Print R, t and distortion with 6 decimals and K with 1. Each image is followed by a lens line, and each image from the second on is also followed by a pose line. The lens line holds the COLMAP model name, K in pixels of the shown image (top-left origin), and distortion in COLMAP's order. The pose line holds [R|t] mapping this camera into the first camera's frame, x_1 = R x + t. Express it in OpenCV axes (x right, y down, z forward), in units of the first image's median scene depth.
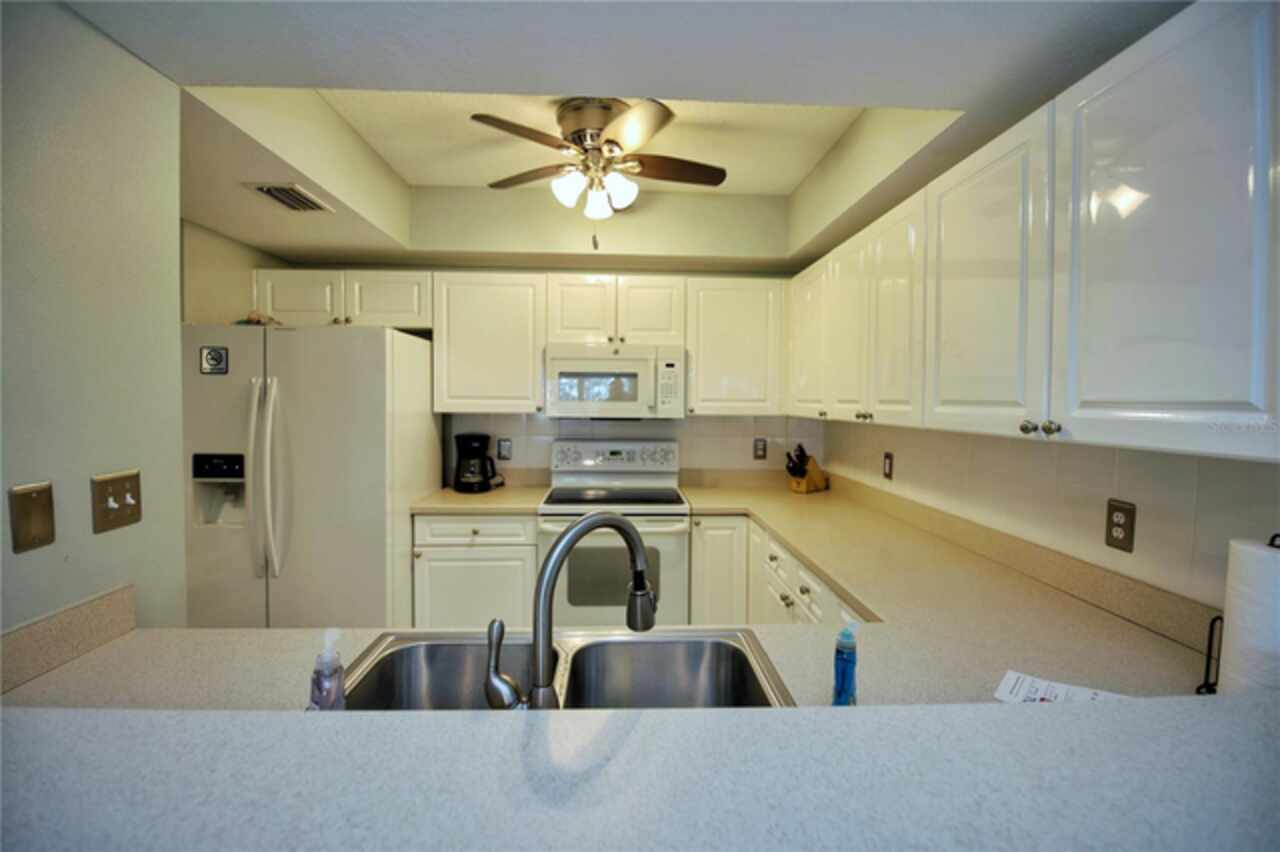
lens RADIAL K [[554.5, 0, 641.3], [0, 554.5, 424.9], [0, 0, 1]] dist [-0.018870, -0.000544]
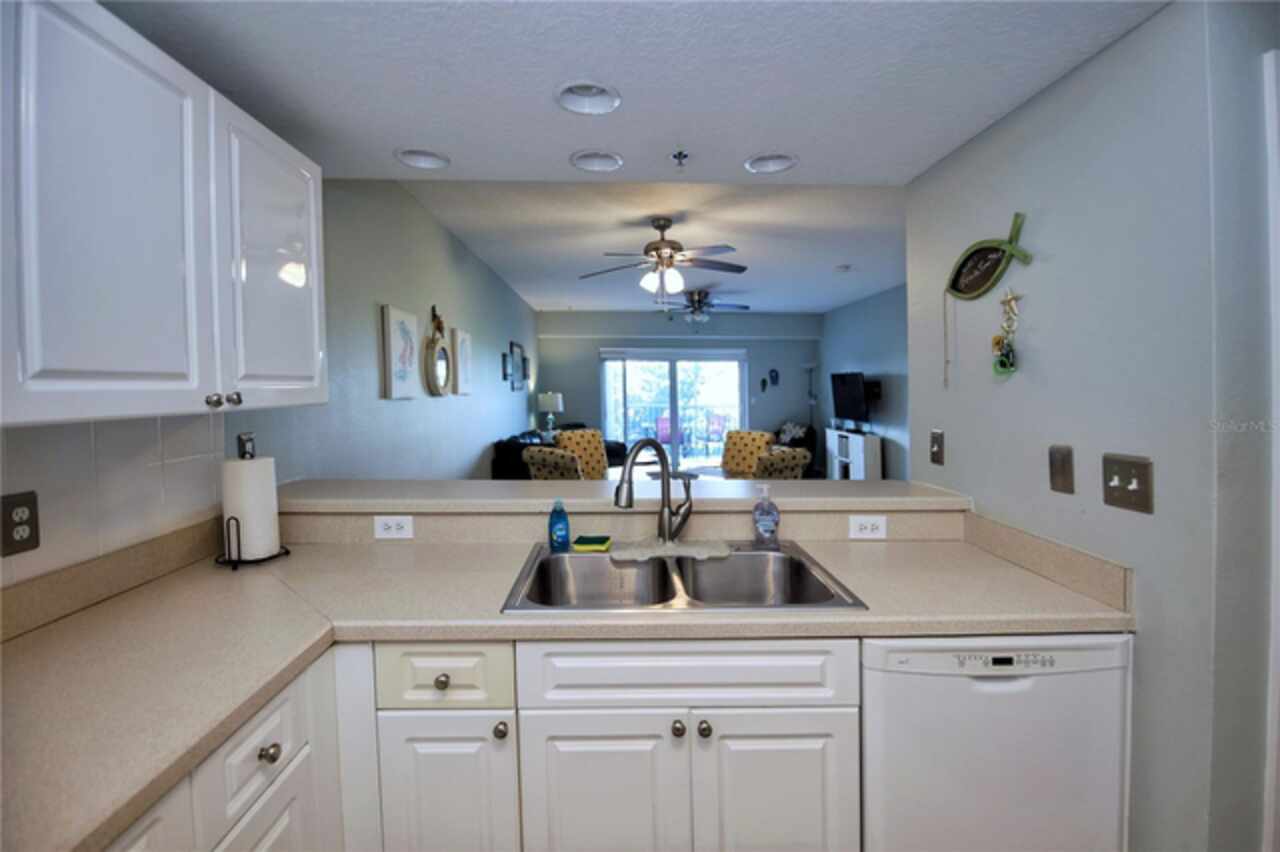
lens RADIAL K [[554.5, 0, 611.4], [0, 554.5, 379.8], [0, 0, 1]] dist [-0.018870, -0.000544]
pose [[-0.999778, -0.010009, 0.018532, -0.025667], [-0.009193, 0.999007, 0.043597, -0.082410], [-0.018950, 0.043417, -0.998877, 1.973037]]
